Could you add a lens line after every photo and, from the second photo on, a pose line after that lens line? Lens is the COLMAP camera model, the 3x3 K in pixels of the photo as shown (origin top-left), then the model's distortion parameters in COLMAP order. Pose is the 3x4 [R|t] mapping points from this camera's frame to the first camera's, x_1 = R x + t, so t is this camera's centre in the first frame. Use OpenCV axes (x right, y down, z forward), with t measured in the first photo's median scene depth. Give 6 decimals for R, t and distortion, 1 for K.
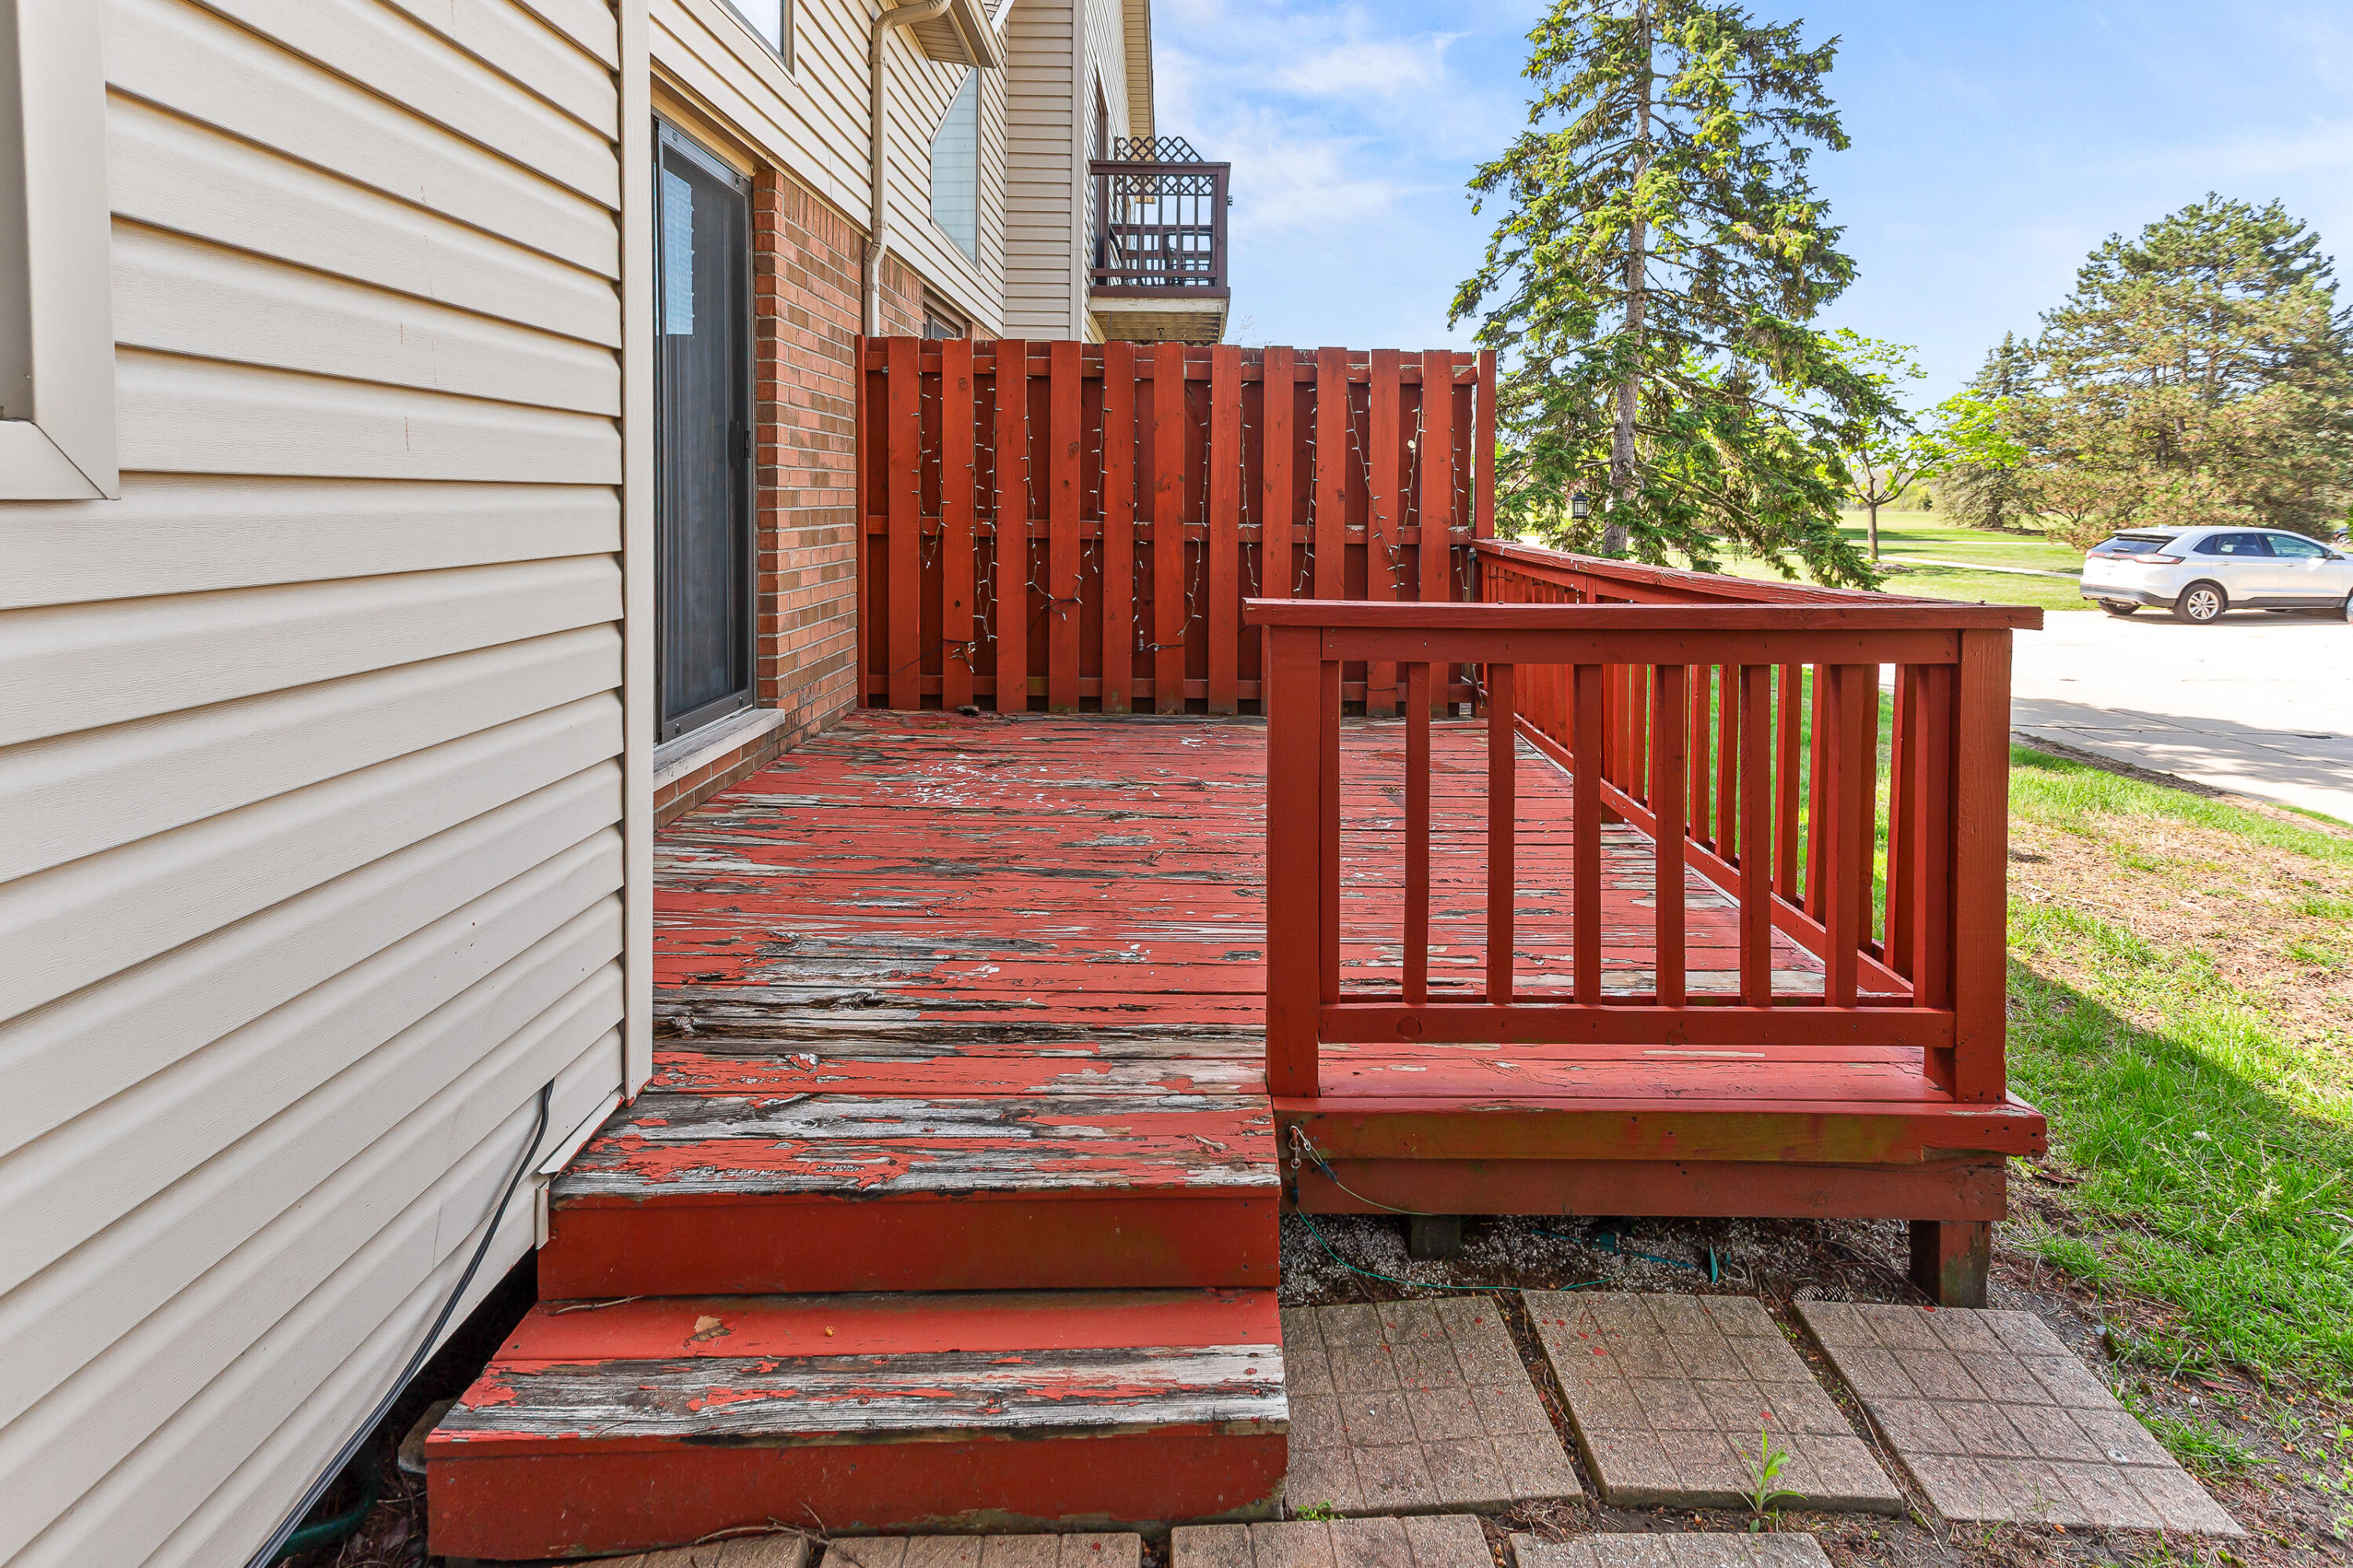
lens RADIAL K [[1118.0, 0, 1264.0], [0, 1118.0, 930.5], [0, 0, 1]] dist [0.025942, 0.002469]
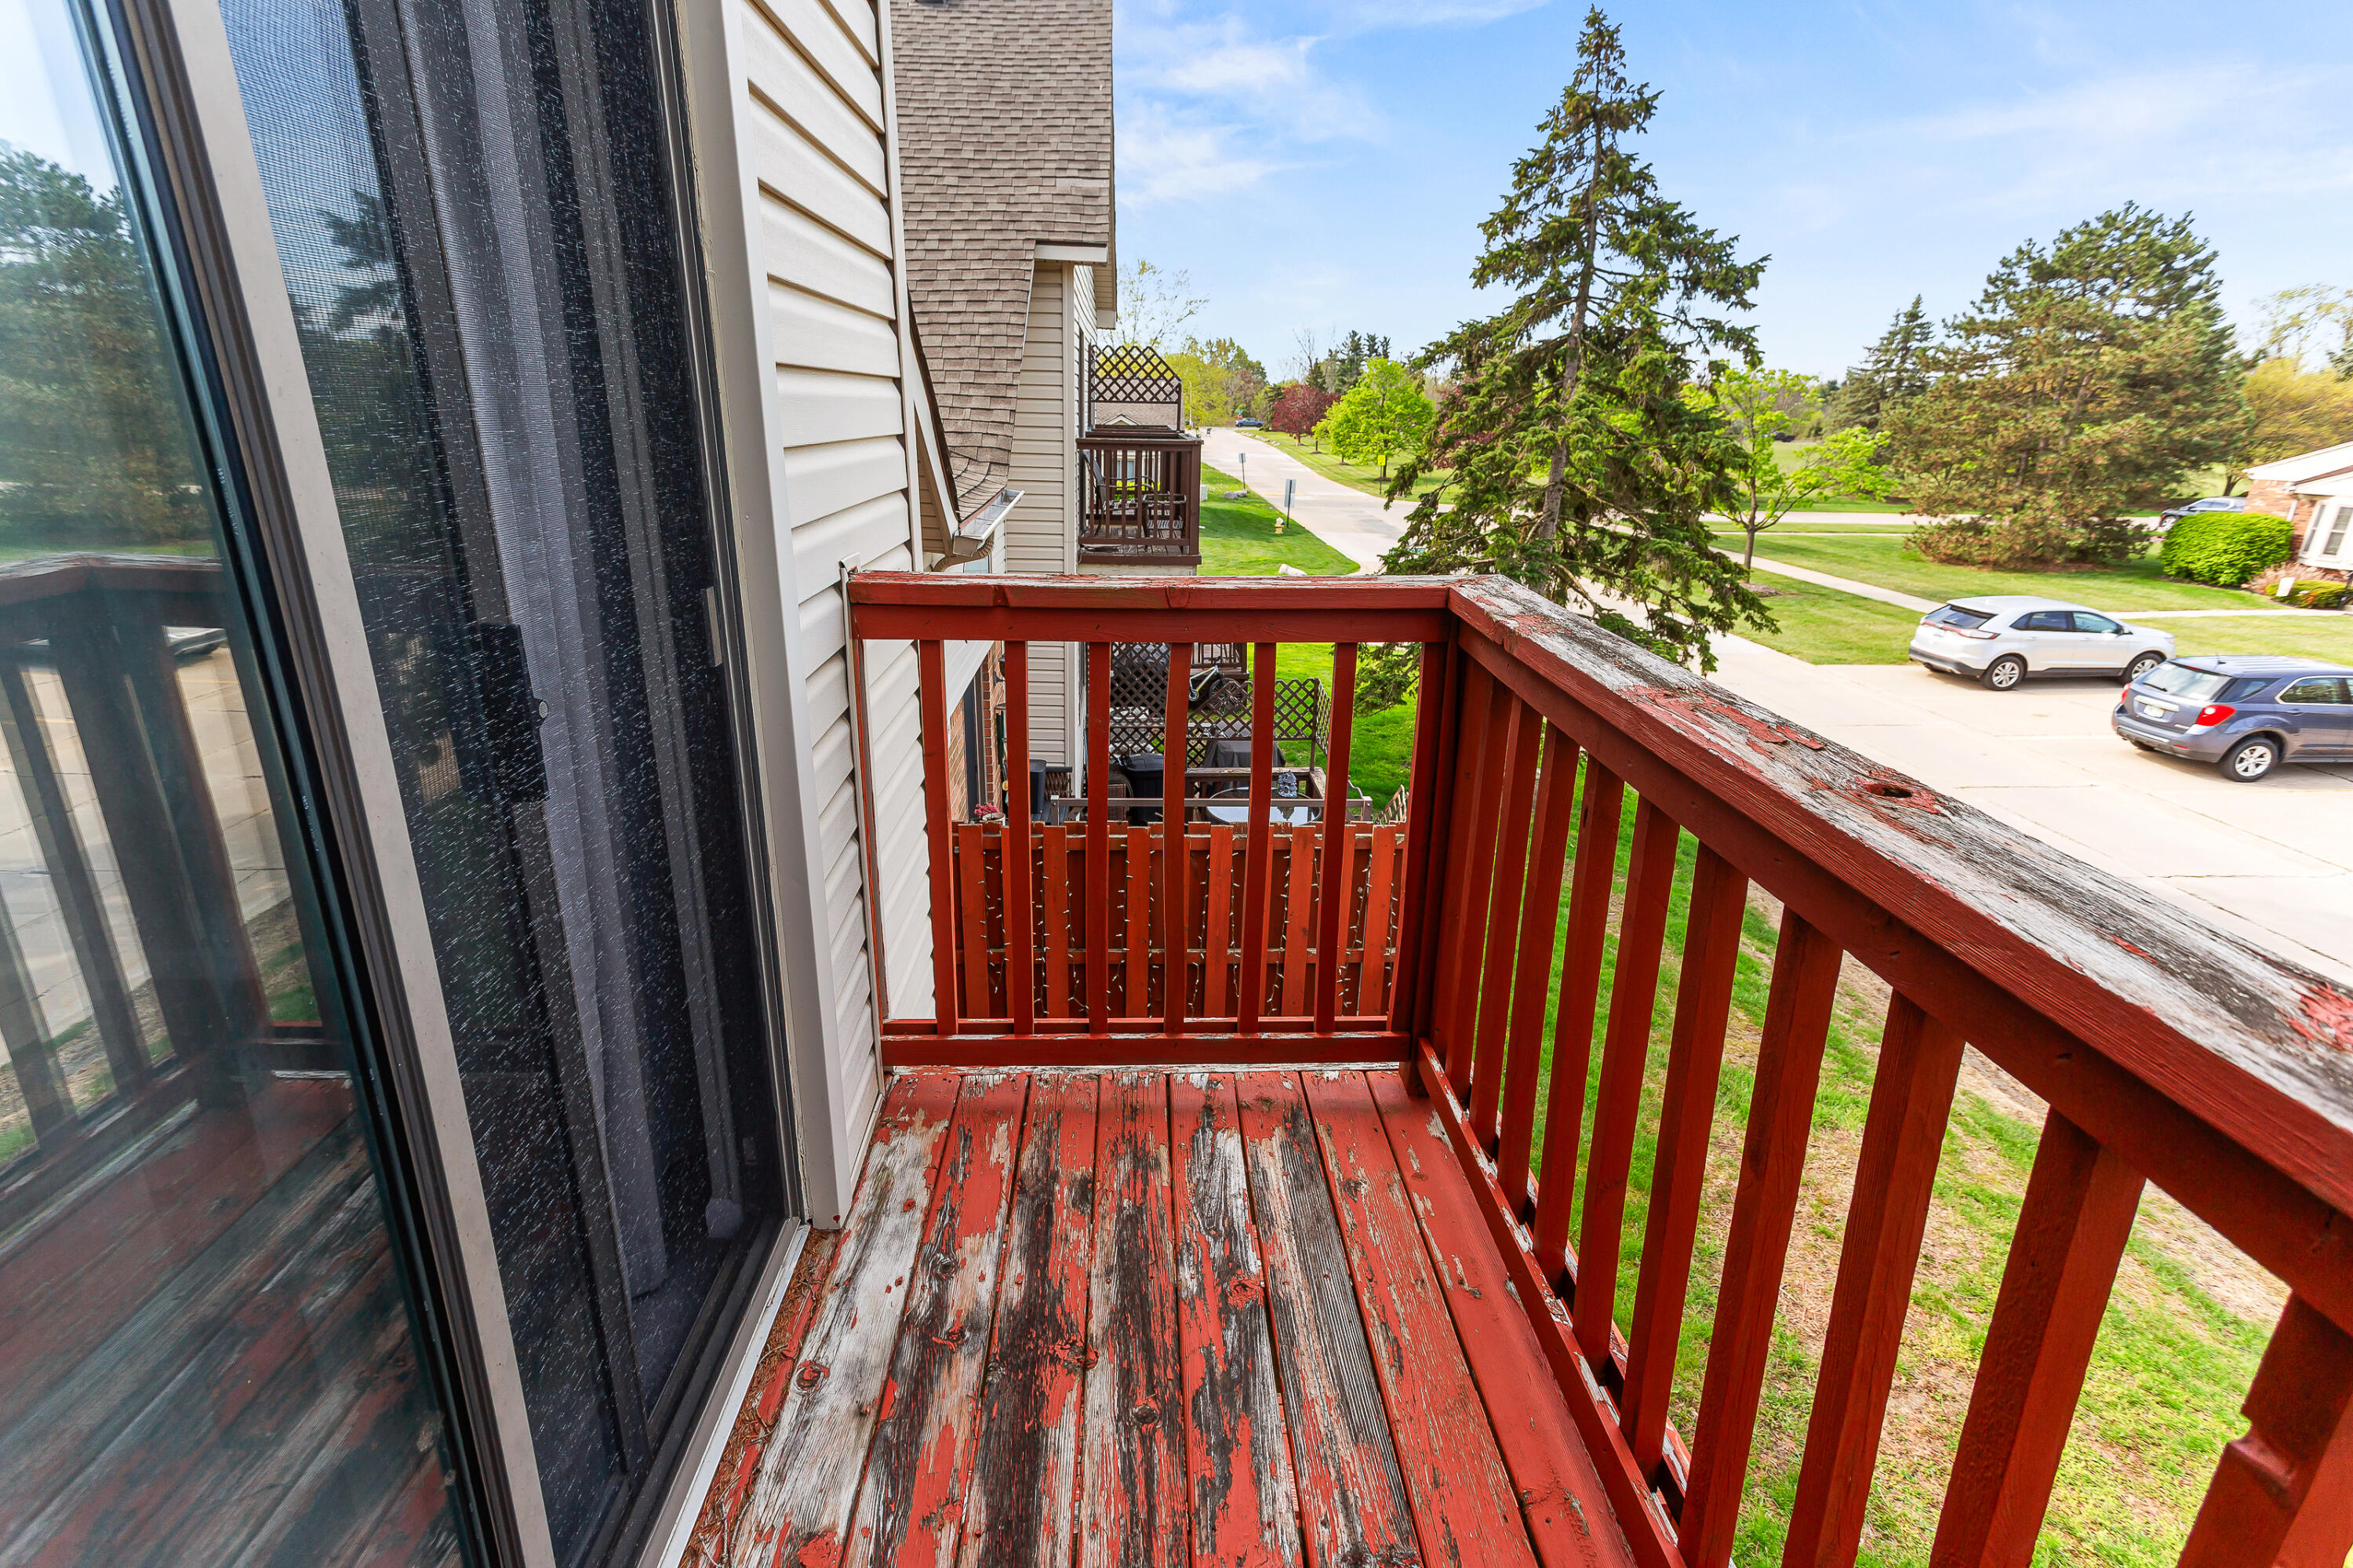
lens RADIAL K [[1118.0, 0, 1168.9], [0, 1118.0, 771.6], [0, 0, 1]] dist [0.025942, 0.002469]
pose [[0.999225, 0.003856, 0.039182, -0.078876], [-0.015508, 0.953291, 0.301656, -0.525871], [-0.036189, -0.302030, 0.952611, -0.106285]]
